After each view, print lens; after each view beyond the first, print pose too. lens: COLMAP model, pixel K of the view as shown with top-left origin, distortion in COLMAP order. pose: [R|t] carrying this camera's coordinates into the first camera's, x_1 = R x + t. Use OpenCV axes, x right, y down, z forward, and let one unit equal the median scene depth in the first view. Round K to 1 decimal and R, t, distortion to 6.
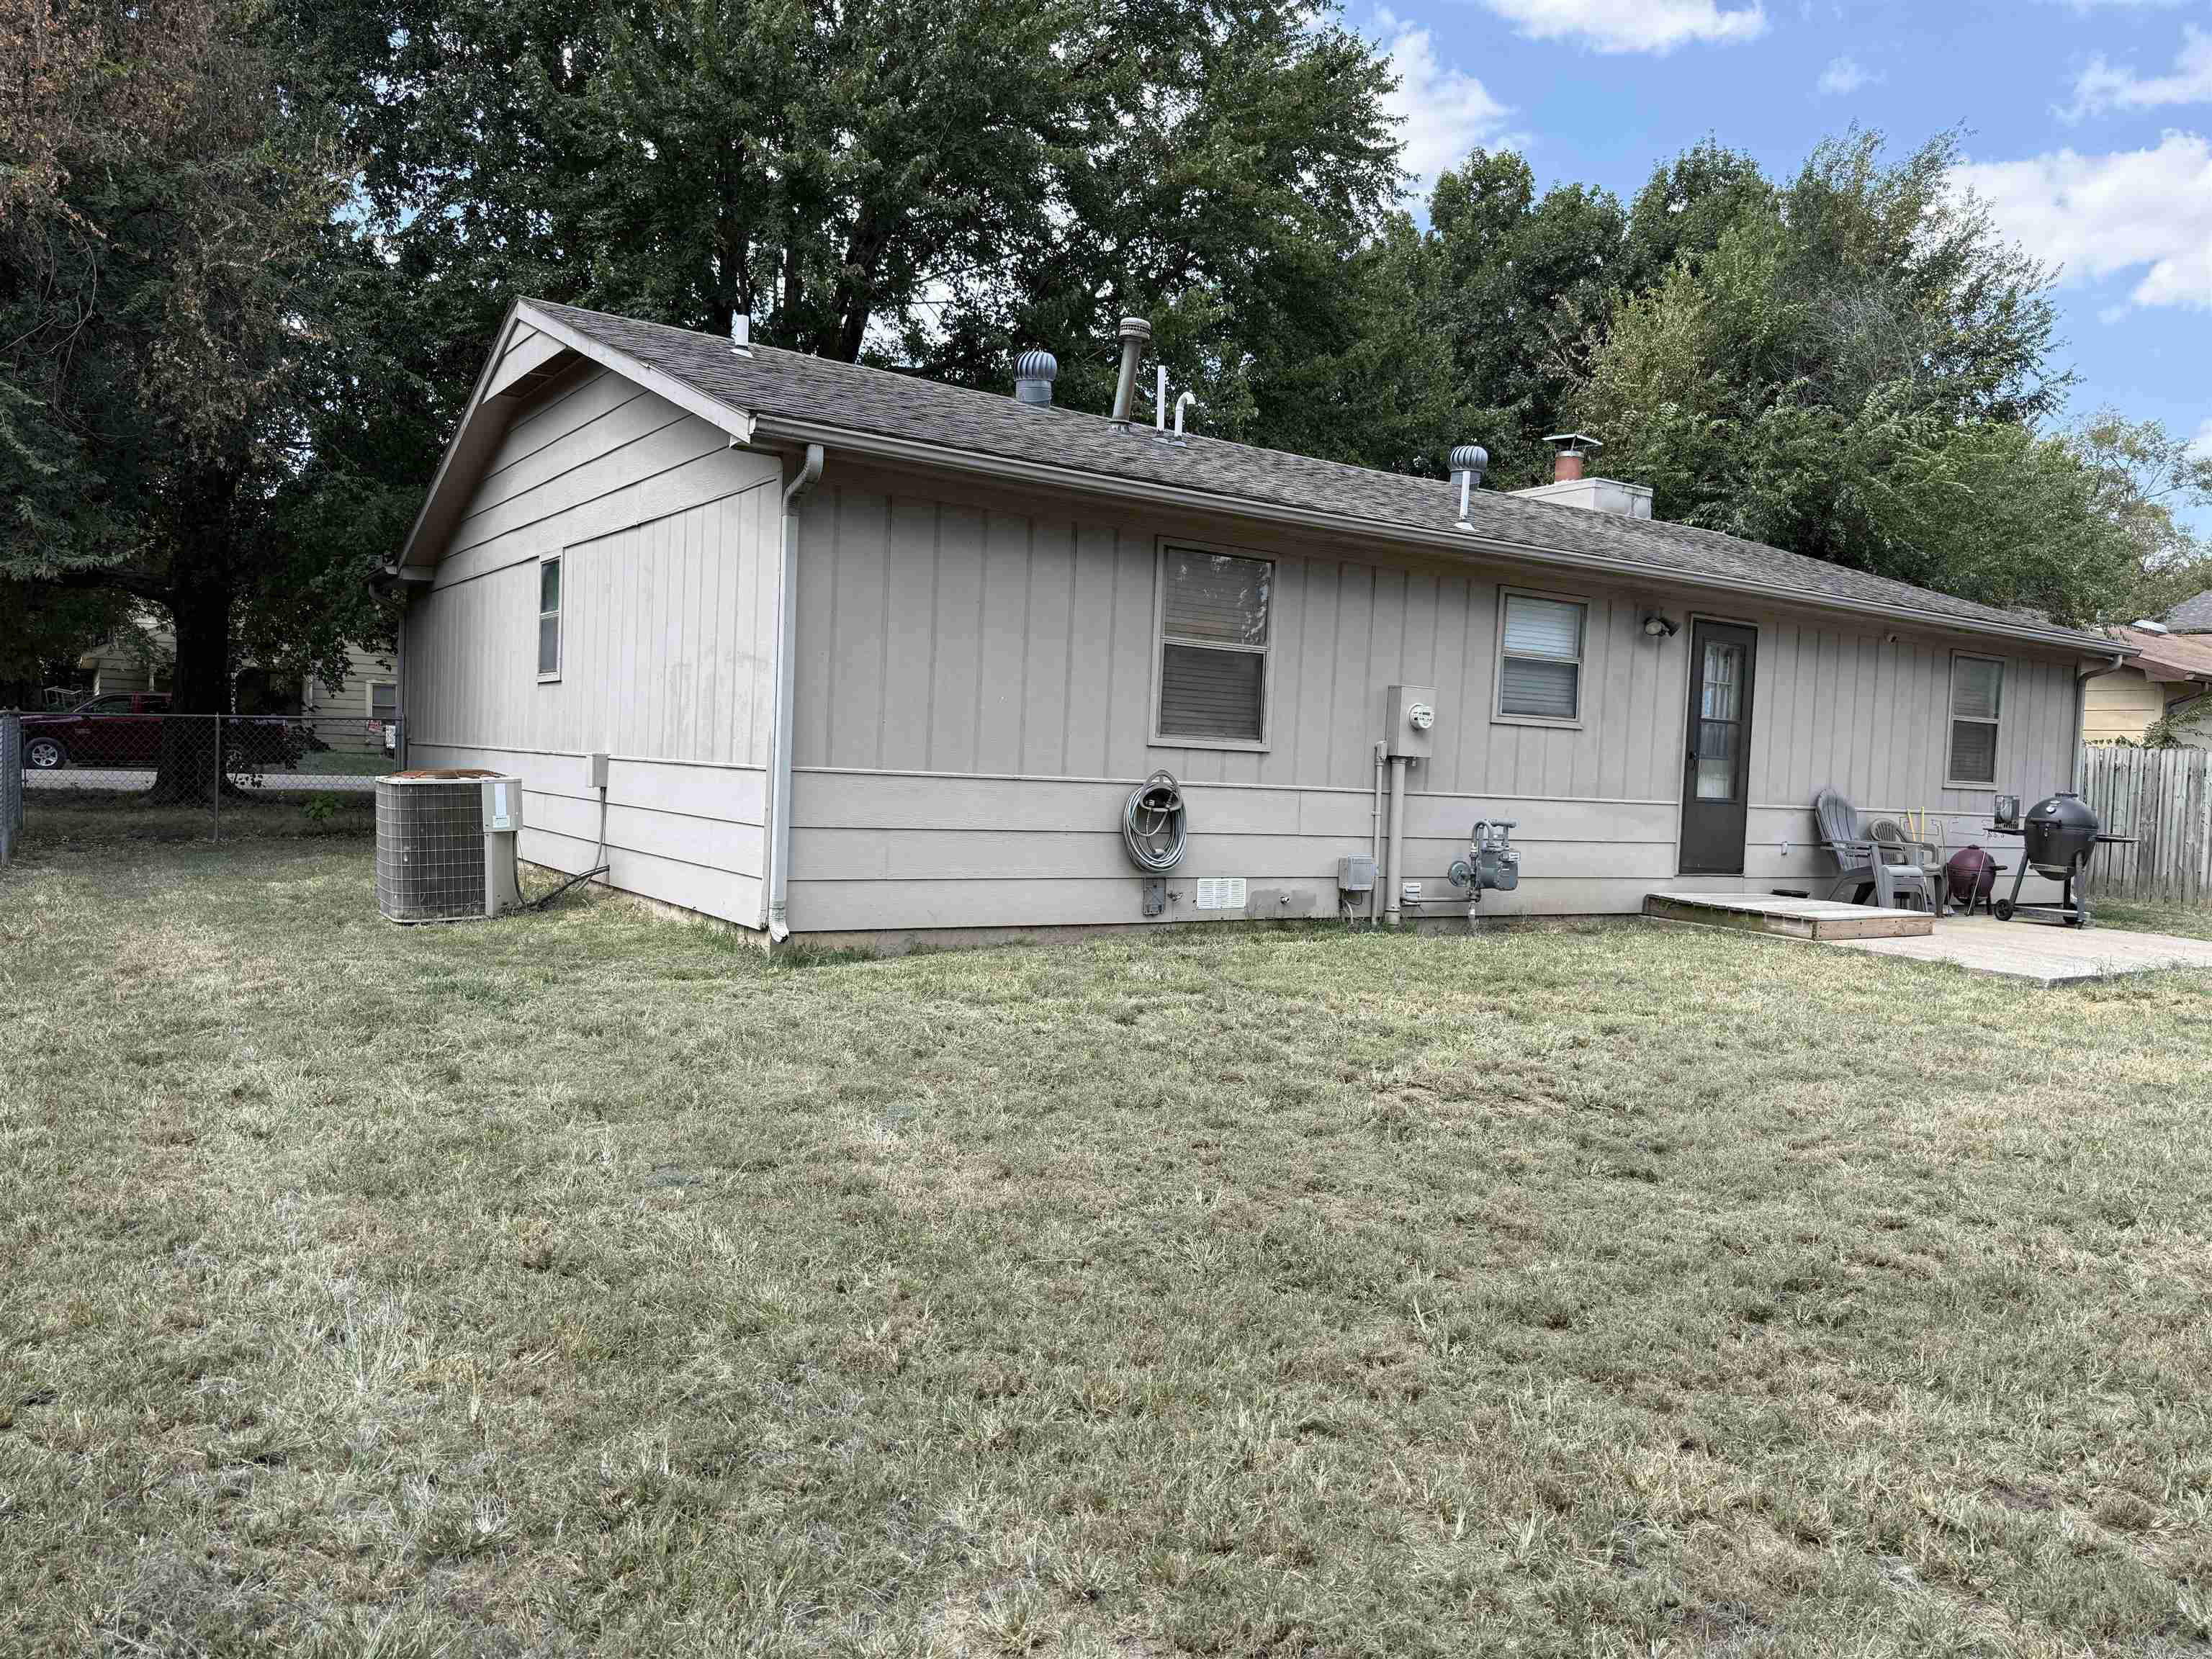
lens RADIAL K [[1673.5, 0, 1106.0], [0, 1673.5, 829.5], [0, 0, 1]] dist [0.039166, -0.000121]
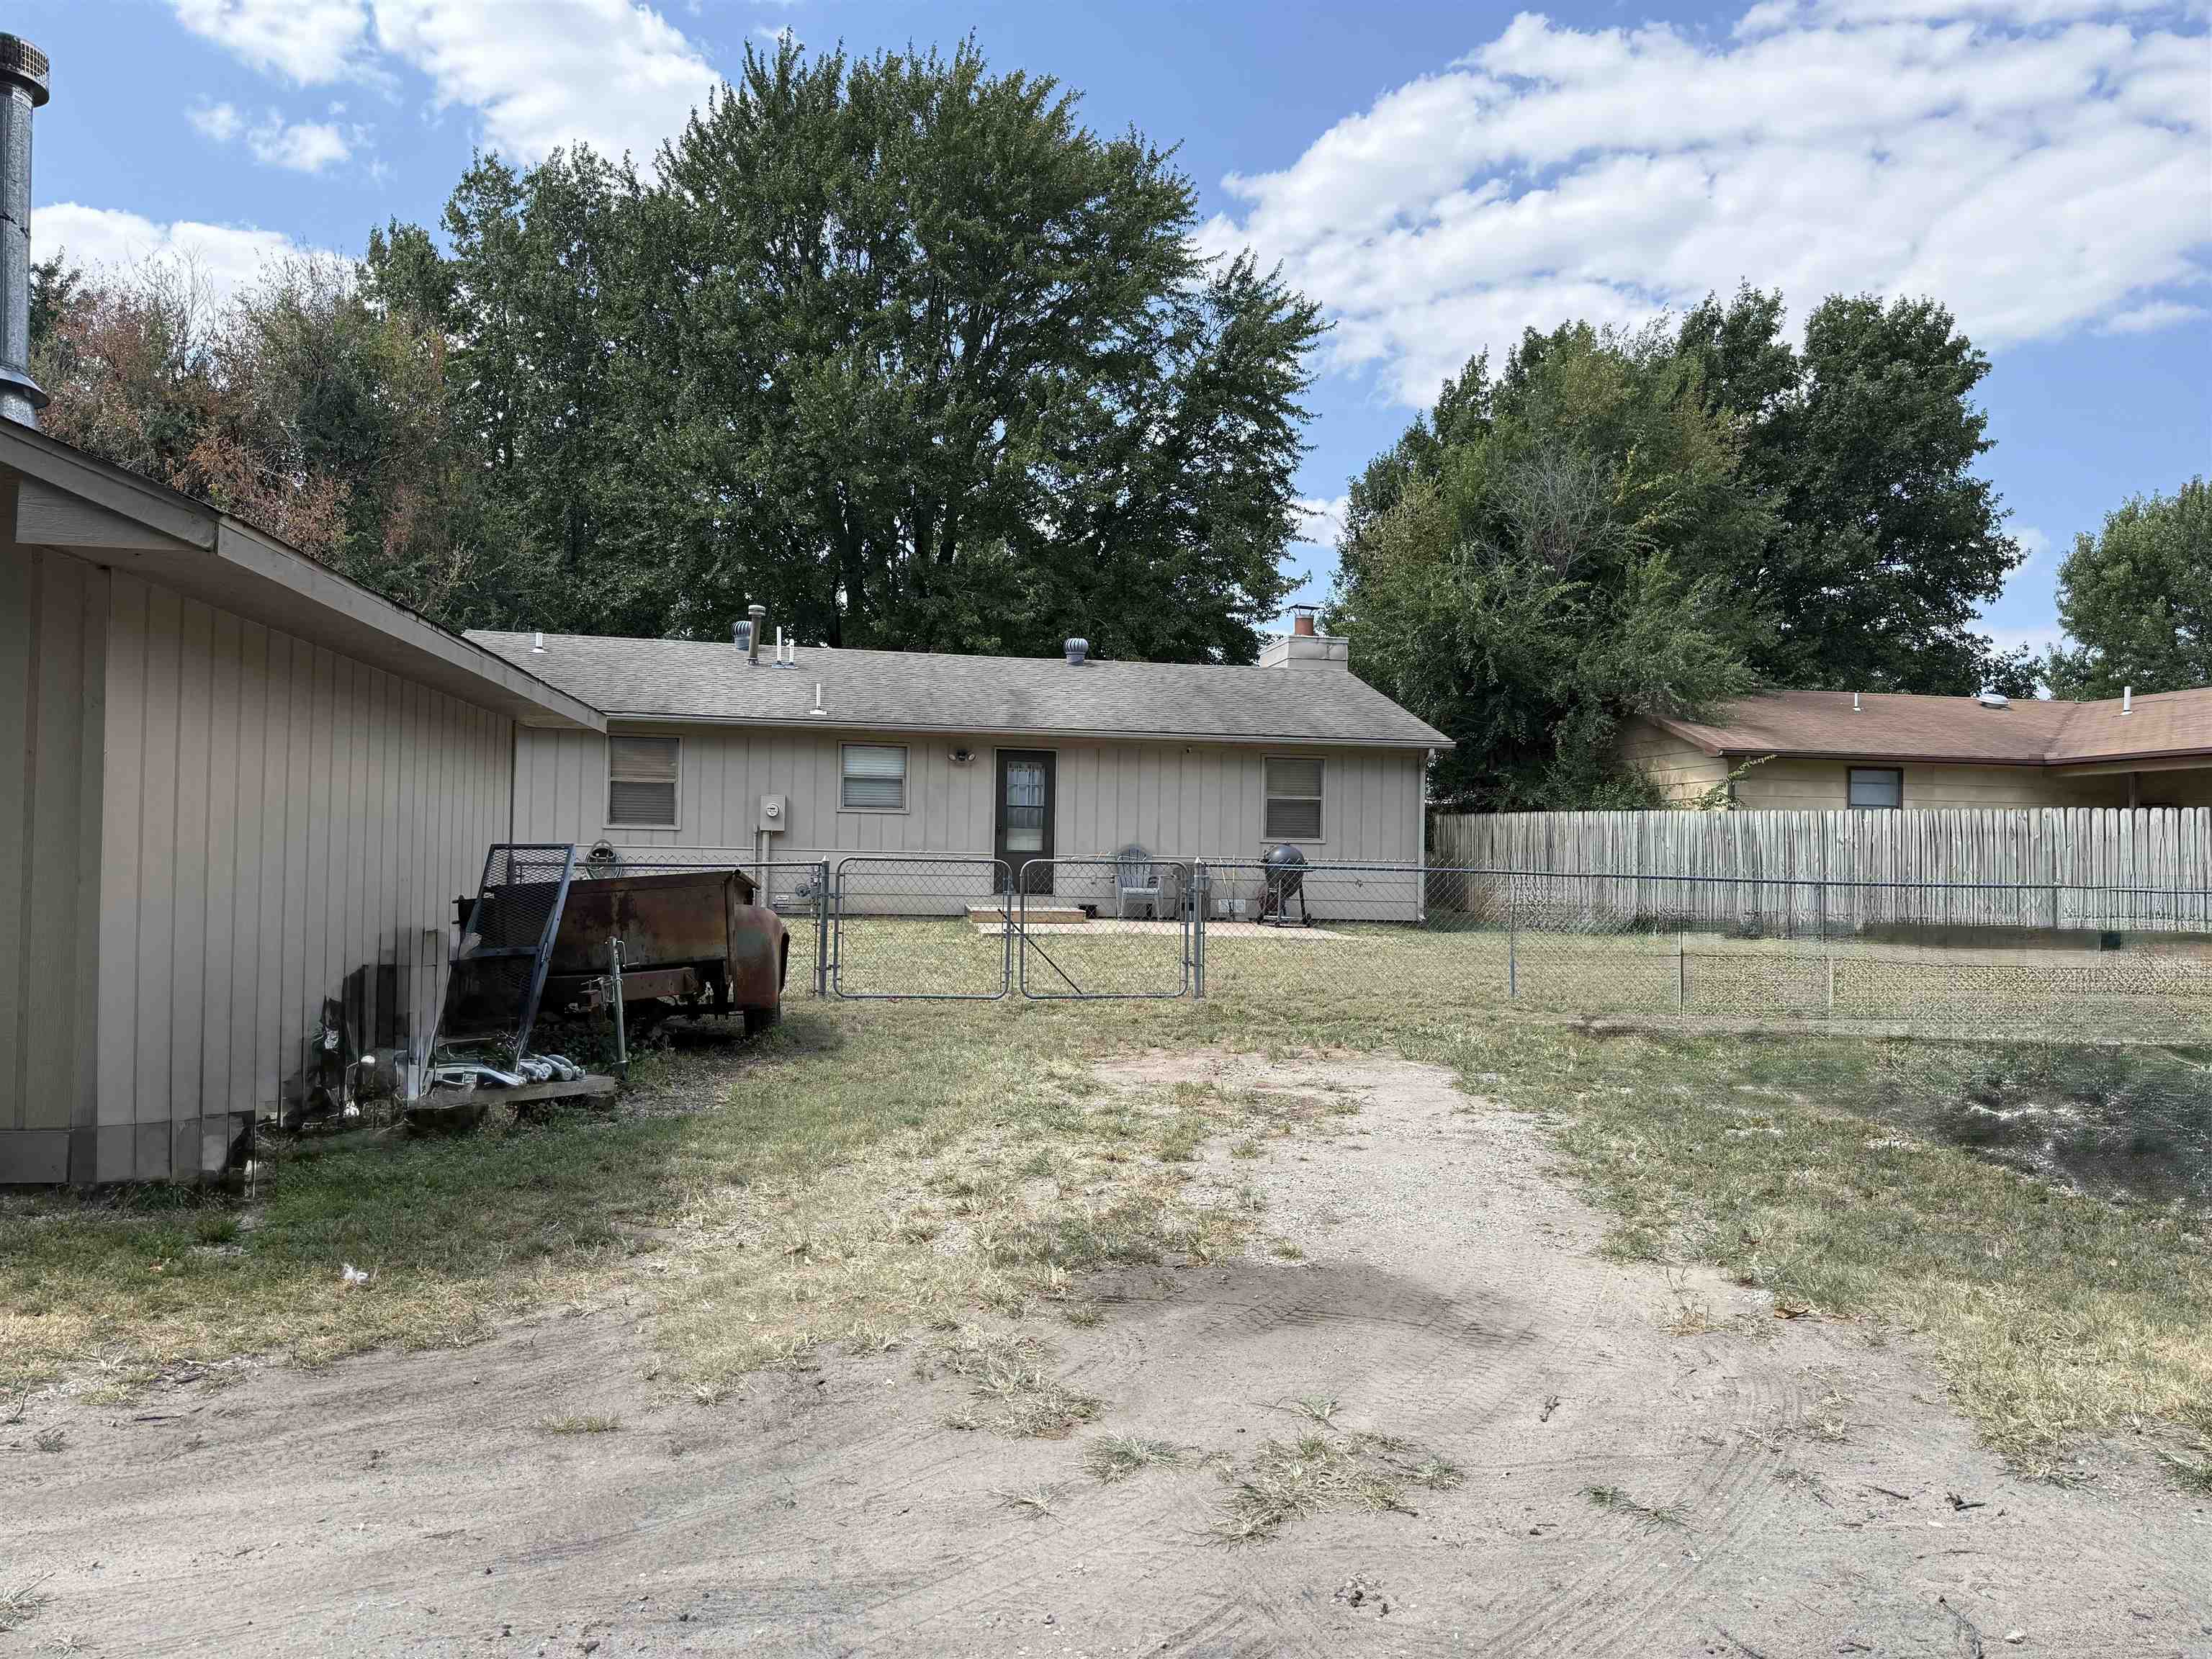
lens RADIAL K [[1673.5, 0, 1106.0], [0, 1673.5, 829.5], [0, 0, 1]] dist [0.039166, -0.000121]
pose [[0.933698, -0.037520, -0.356089, 1.151096], [0.011097, 0.997049, -0.075959, 0.100284], [0.357889, 0.066971, 0.931360, -0.640792]]
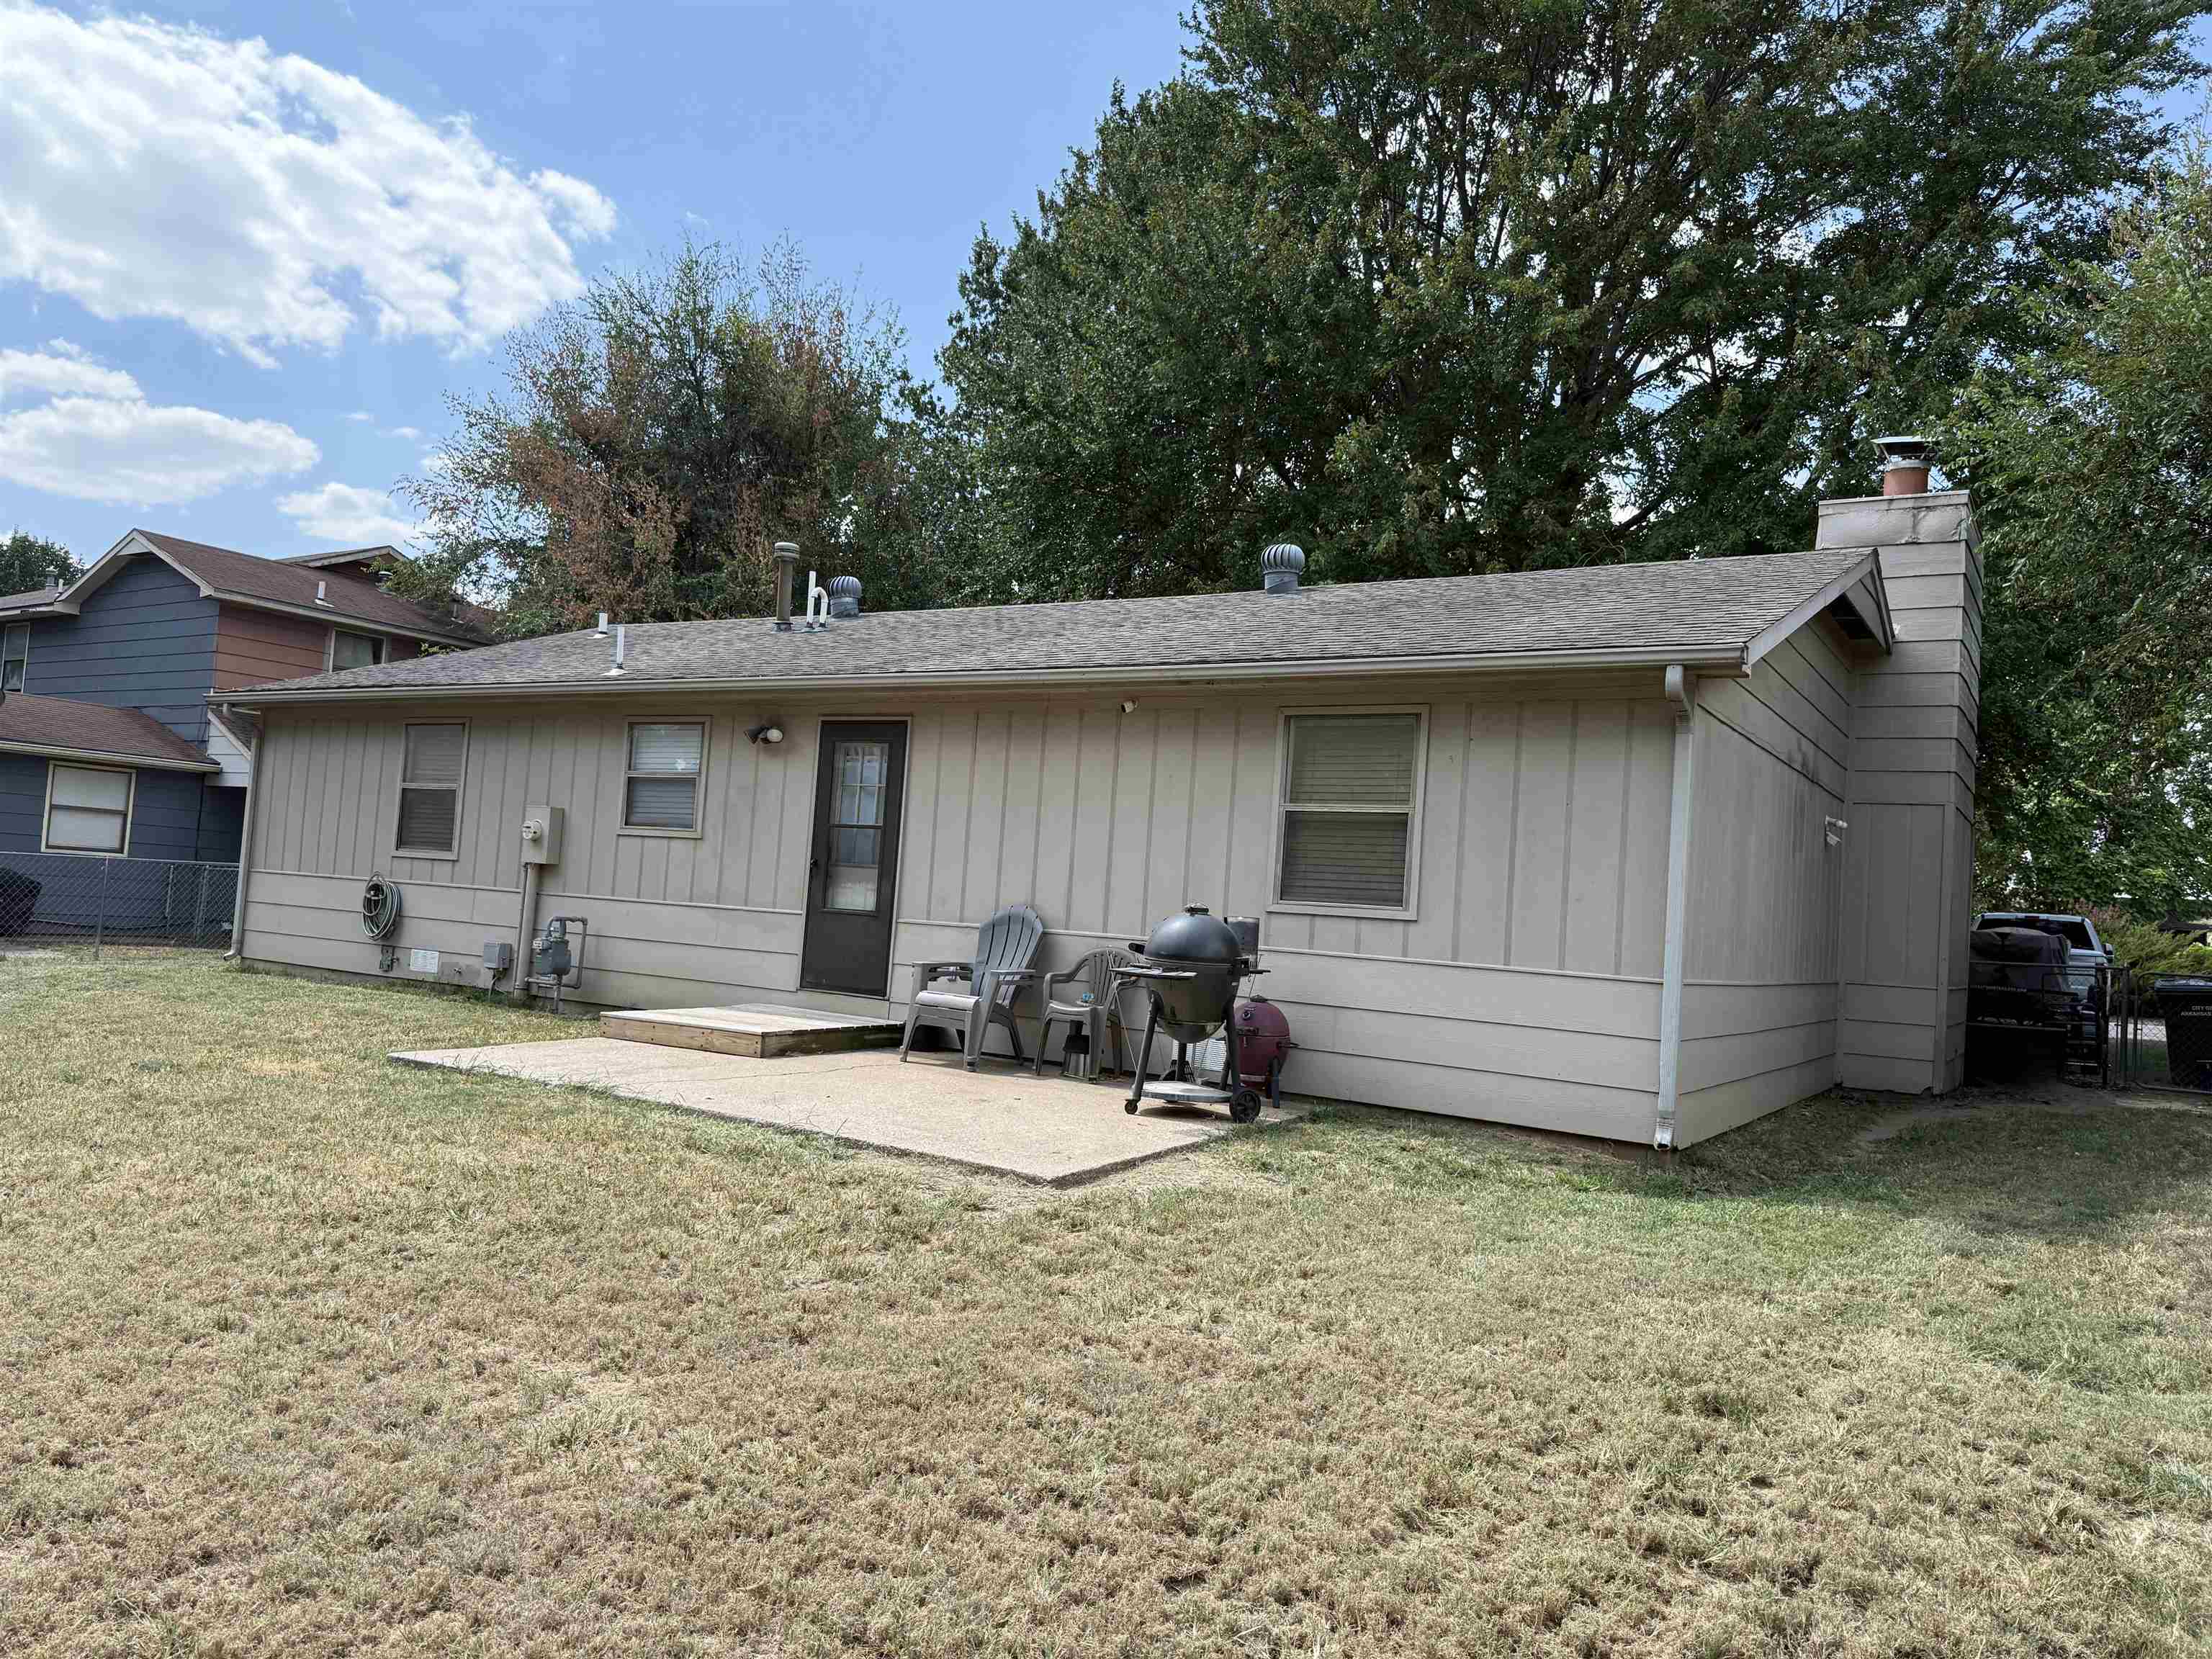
lens RADIAL K [[1529.9, 0, 1106.0], [0, 1529.9, 829.5], [0, 0, 1]] dist [-0.000497, -0.000926]
pose [[0.417975, -0.069776, -0.905775, 1.272626], [-0.087920, 0.989259, -0.116779, 0.024861], [0.904194, 0.128447, 0.407351, 0.846186]]
